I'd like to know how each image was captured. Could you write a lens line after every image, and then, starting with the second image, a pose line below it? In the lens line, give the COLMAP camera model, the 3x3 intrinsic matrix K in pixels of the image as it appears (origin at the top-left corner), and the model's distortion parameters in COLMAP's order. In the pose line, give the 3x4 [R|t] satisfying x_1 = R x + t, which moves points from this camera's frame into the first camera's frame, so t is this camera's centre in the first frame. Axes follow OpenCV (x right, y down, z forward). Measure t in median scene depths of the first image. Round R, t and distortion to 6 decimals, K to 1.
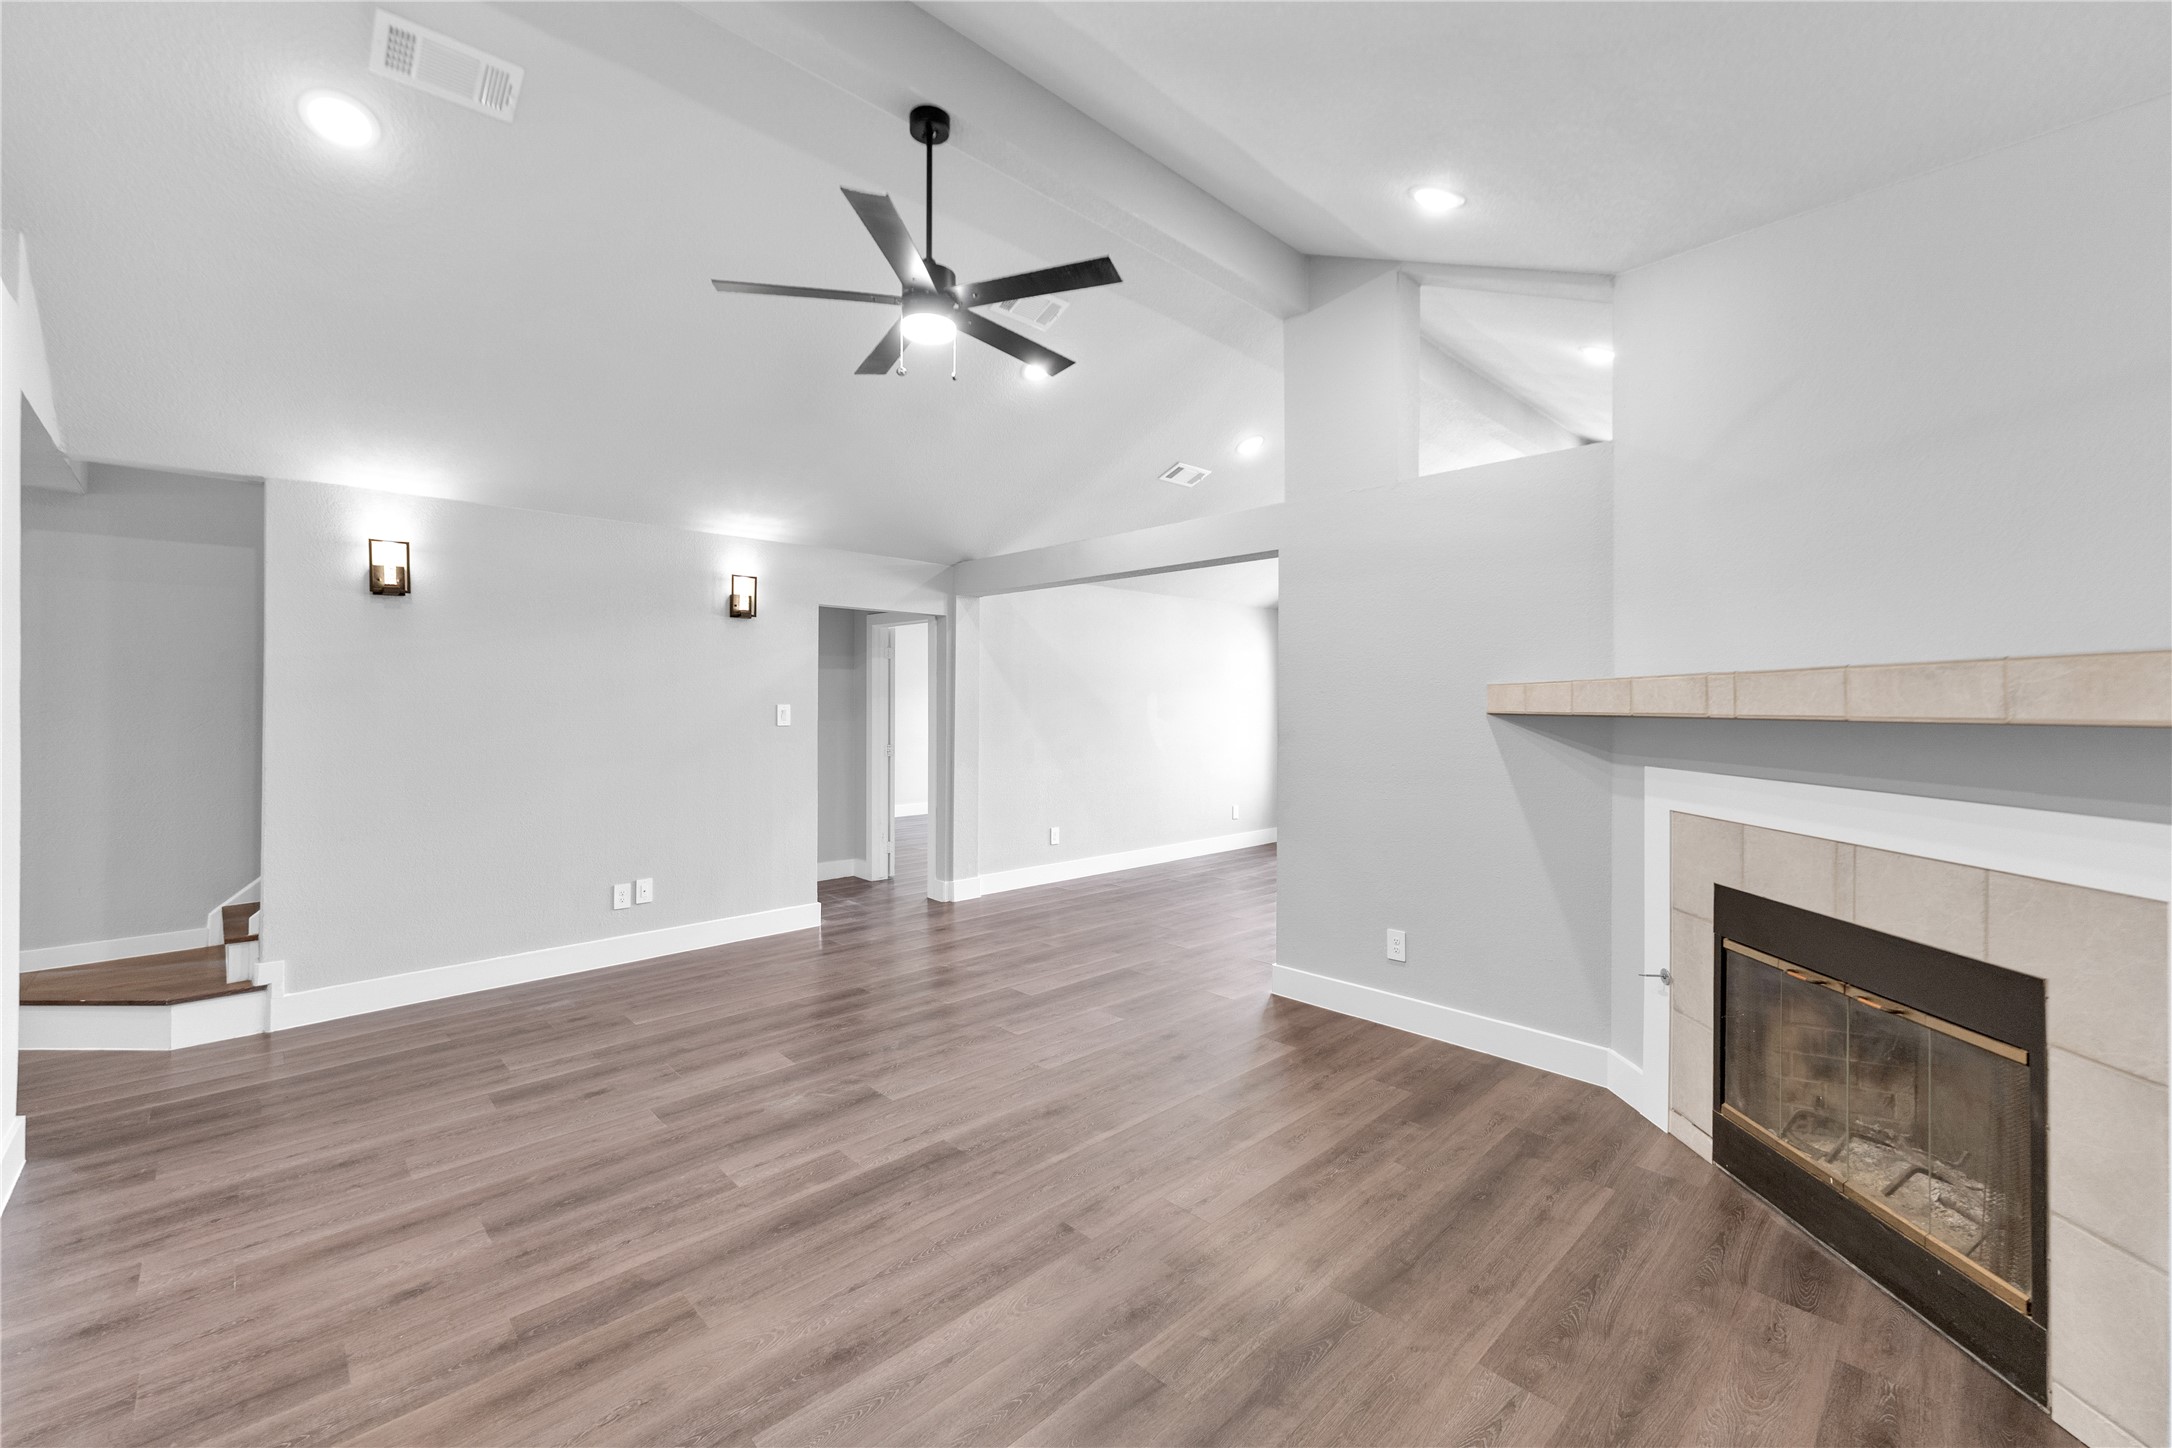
lens RADIAL K [[876.8, 0, 1047.5], [0, 876.8, 704.3], [0, 0, 1]] dist [-0.009013, -0.000378]
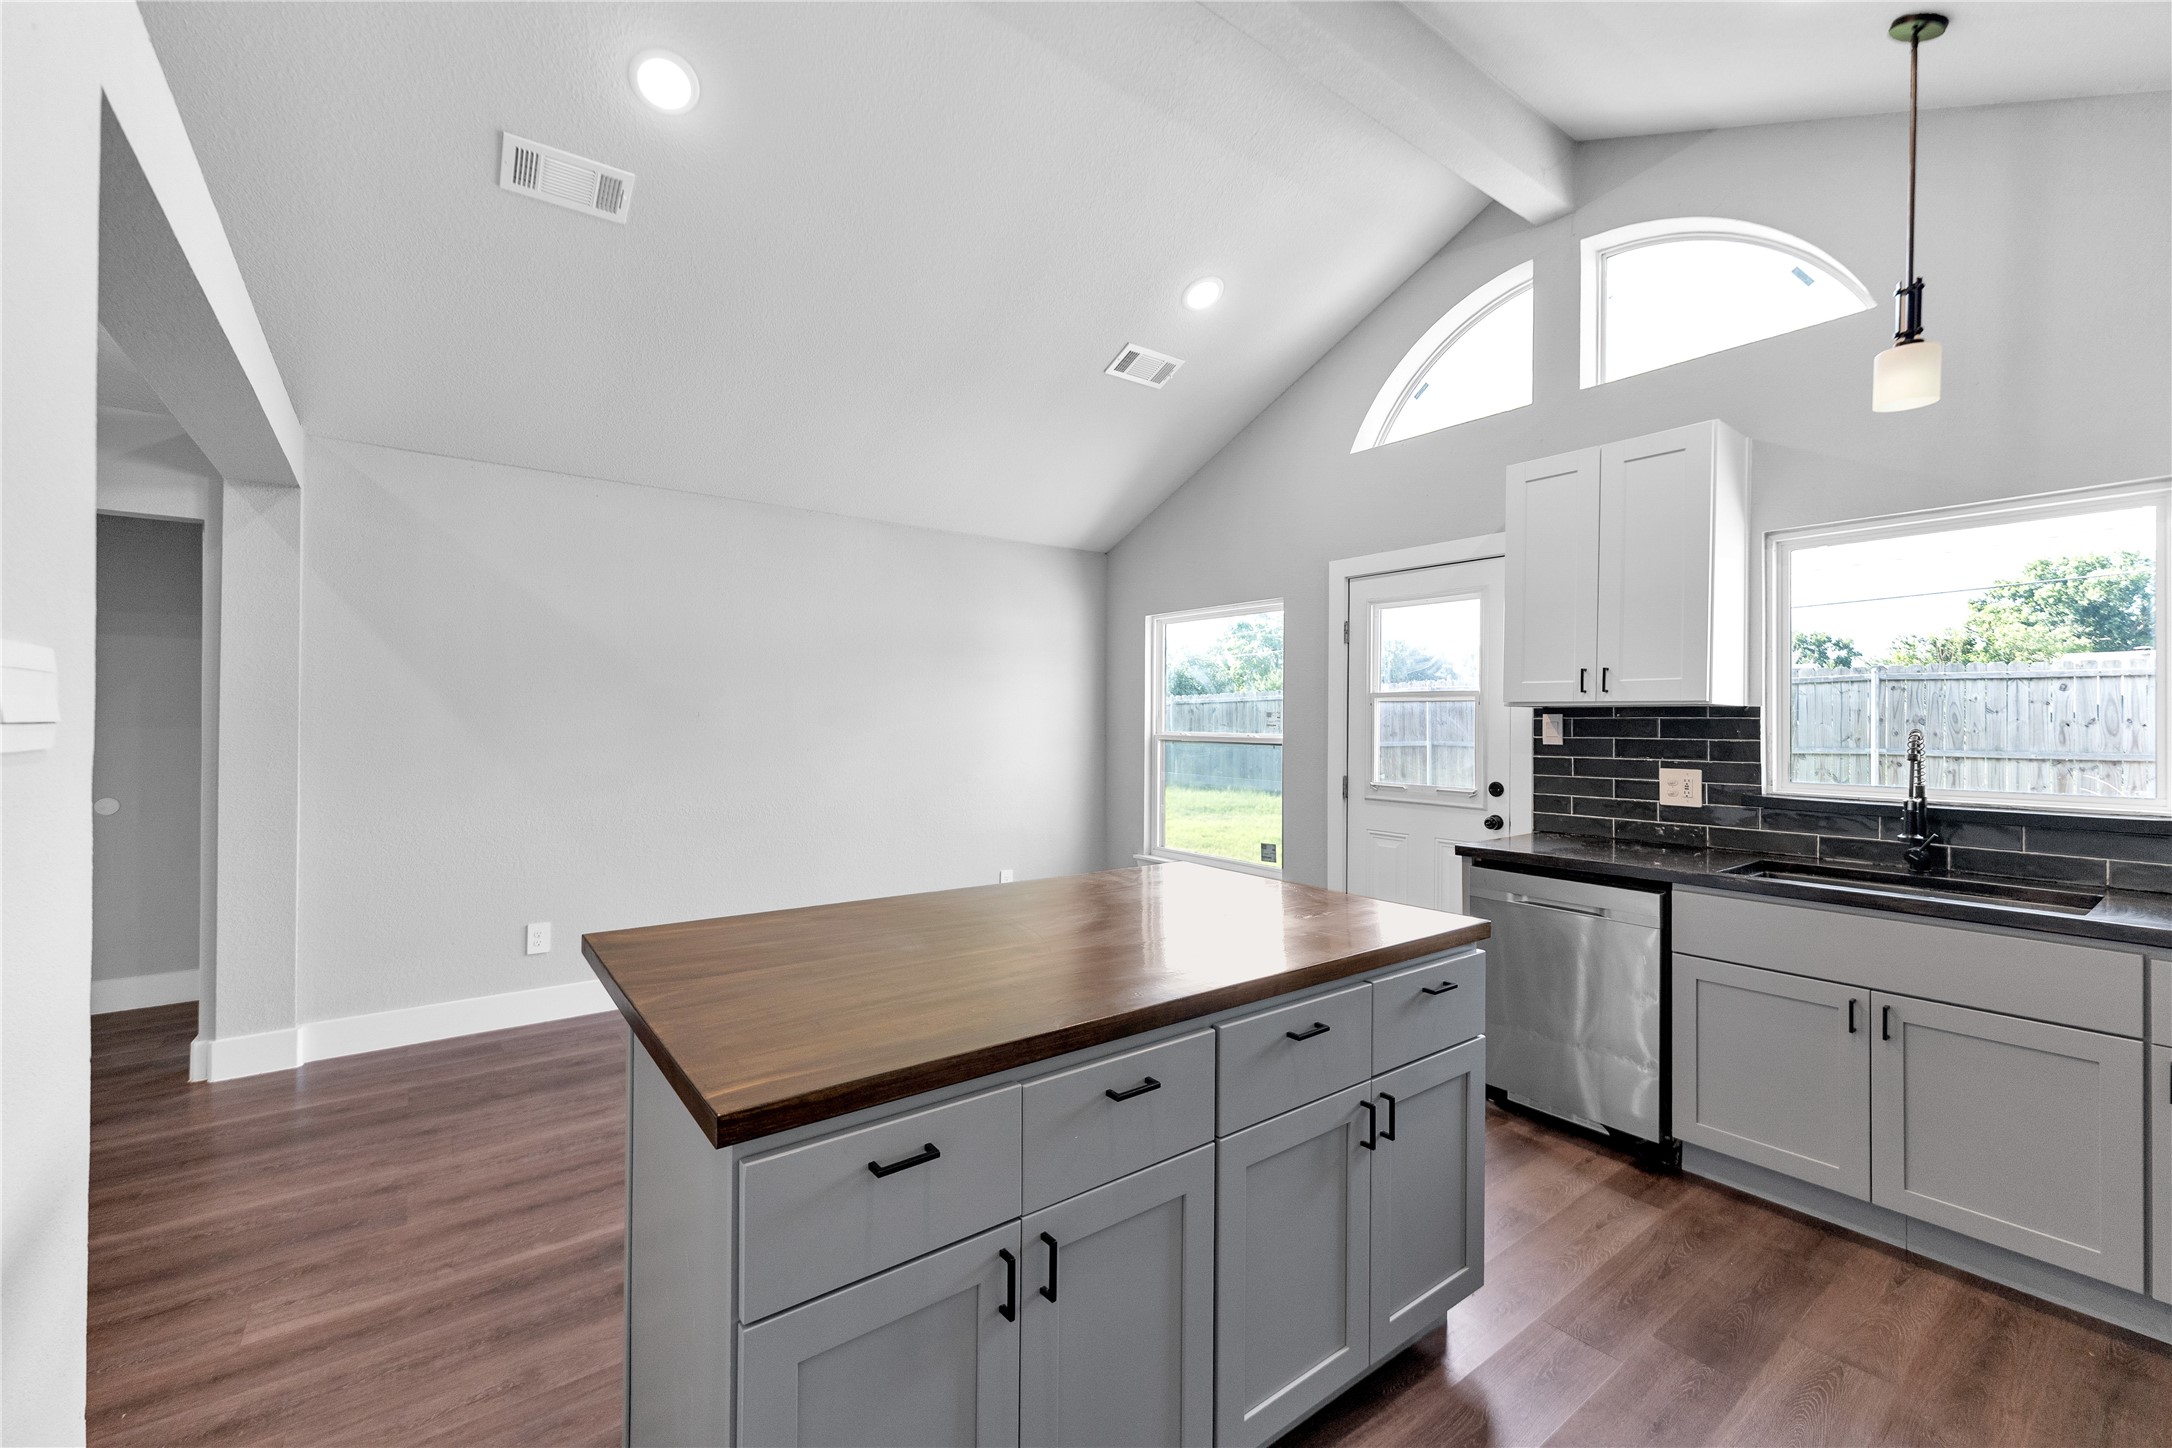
lens RADIAL K [[876.8, 0, 1080.9], [0, 876.8, 716.6], [0, 0, 1]] dist [-0.009013, -0.000378]
pose [[0.994403, -0.003937, -0.105580, 1.164664], [0.002871, 0.999943, -0.010249, 0.049418], [0.105615, 0.009888, 0.994358, 1.481974]]
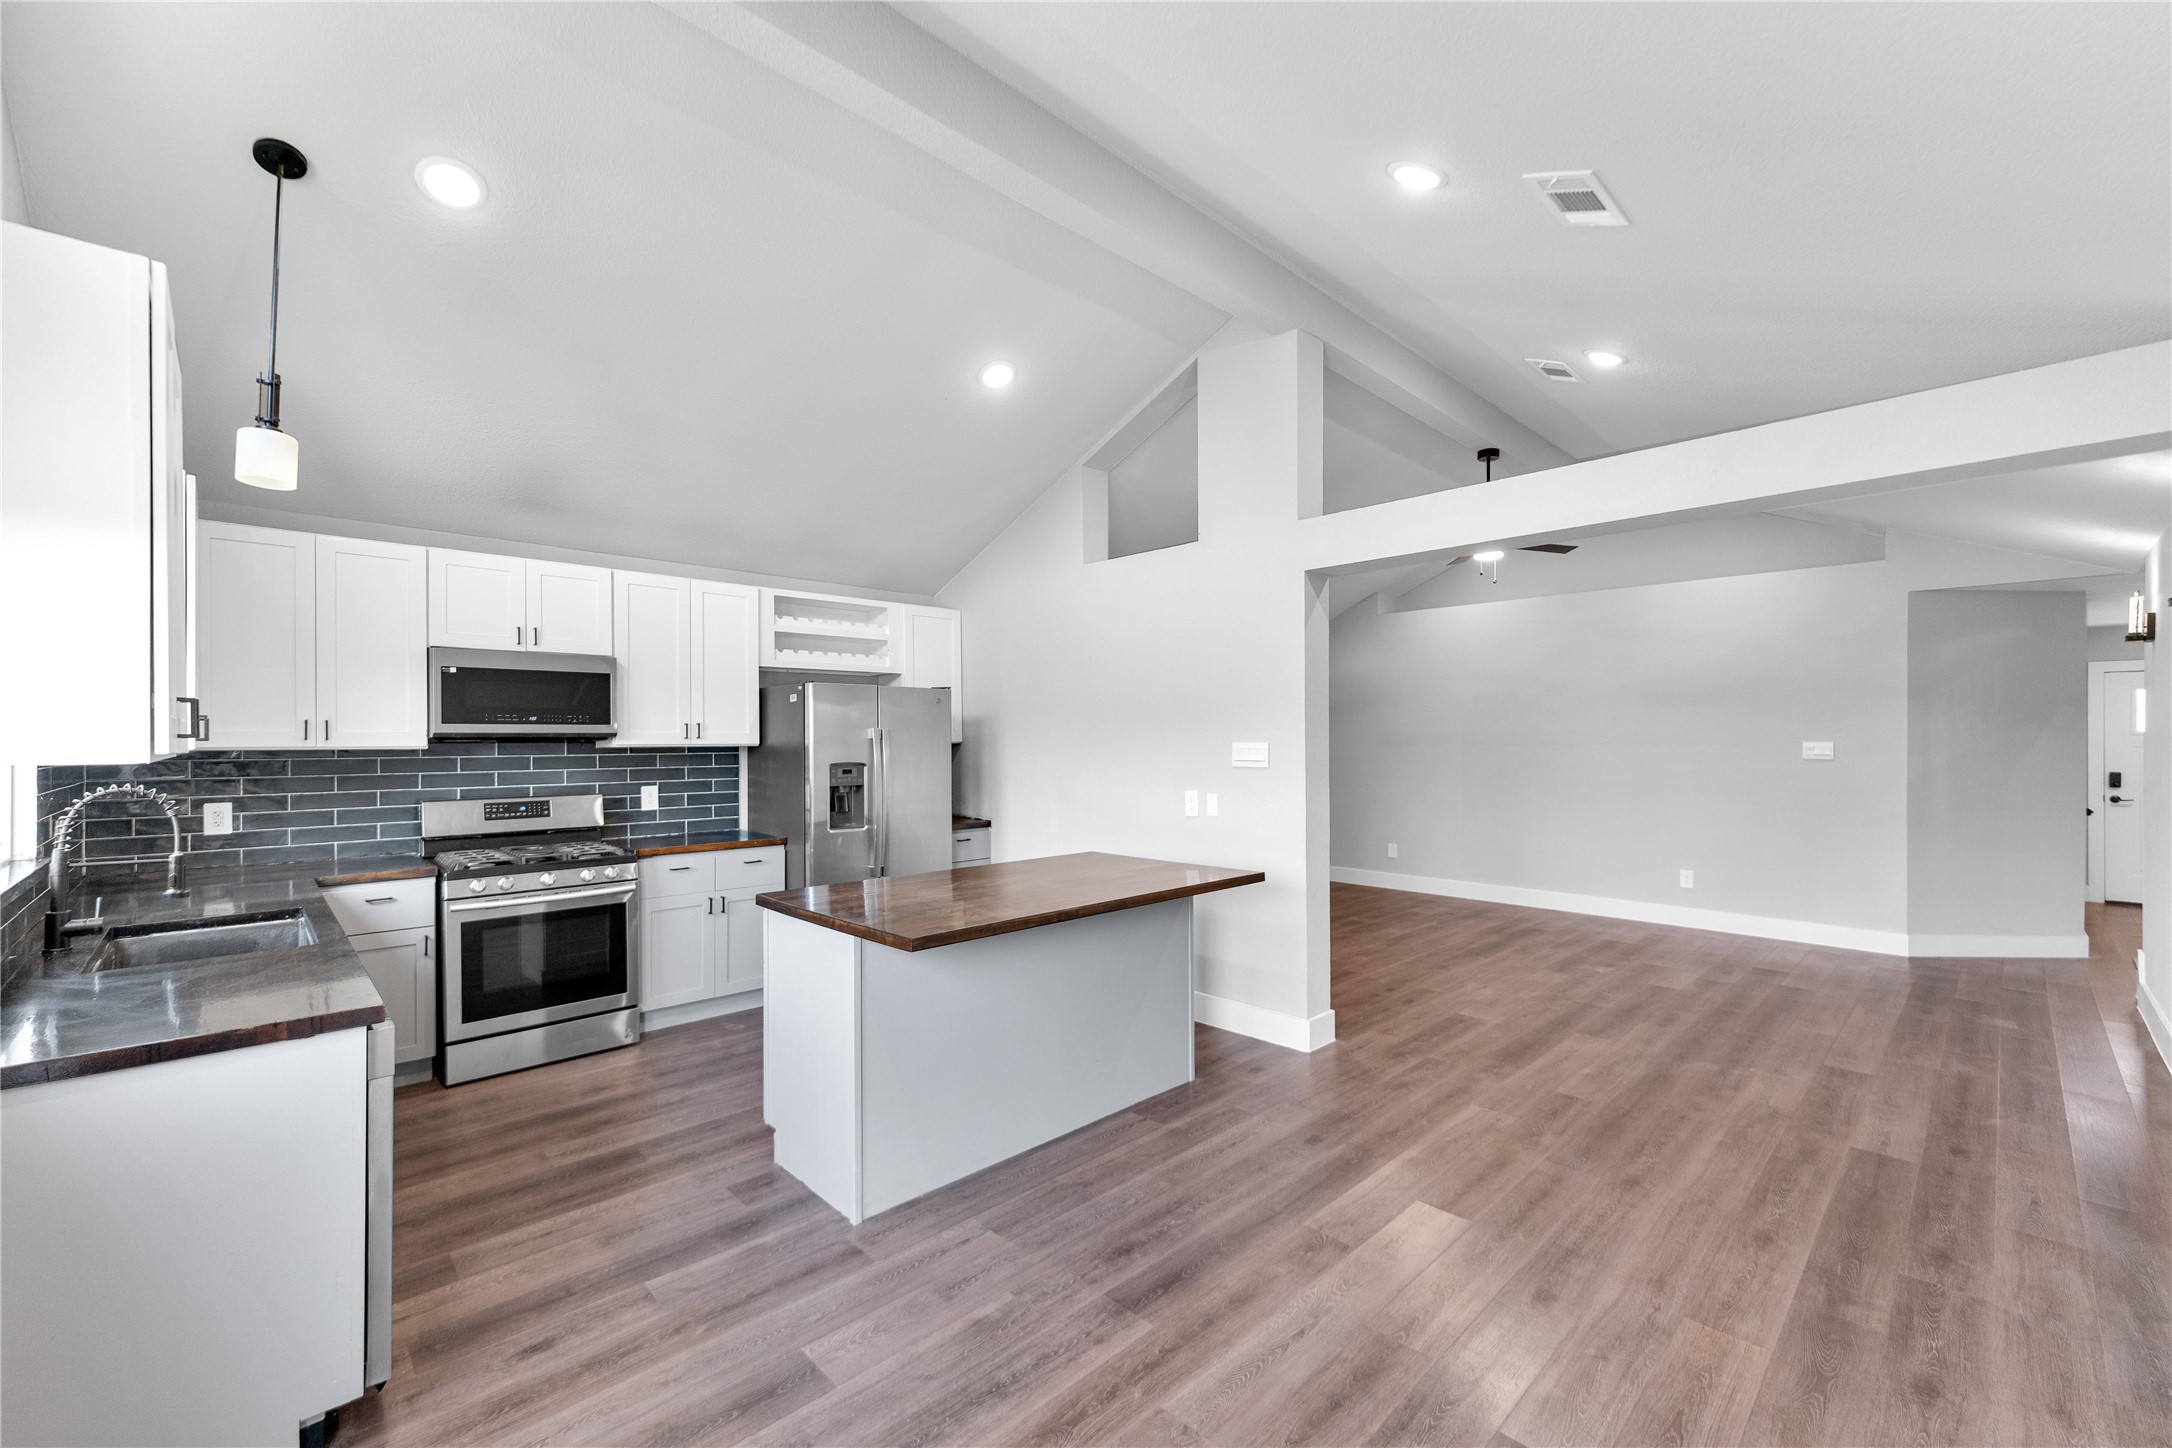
lens RADIAL K [[876.8, 0, 1073.2], [0, 876.8, 734.4], [0, 0, 1]] dist [-0.009013, -0.000378]
pose [[-0.999976, -0.006942, -0.000507, 0.997927], [-0.006942, 0.999976, -0.000115, -0.002964], [0.000508, -0.000111, -1.000000, 3.593150]]
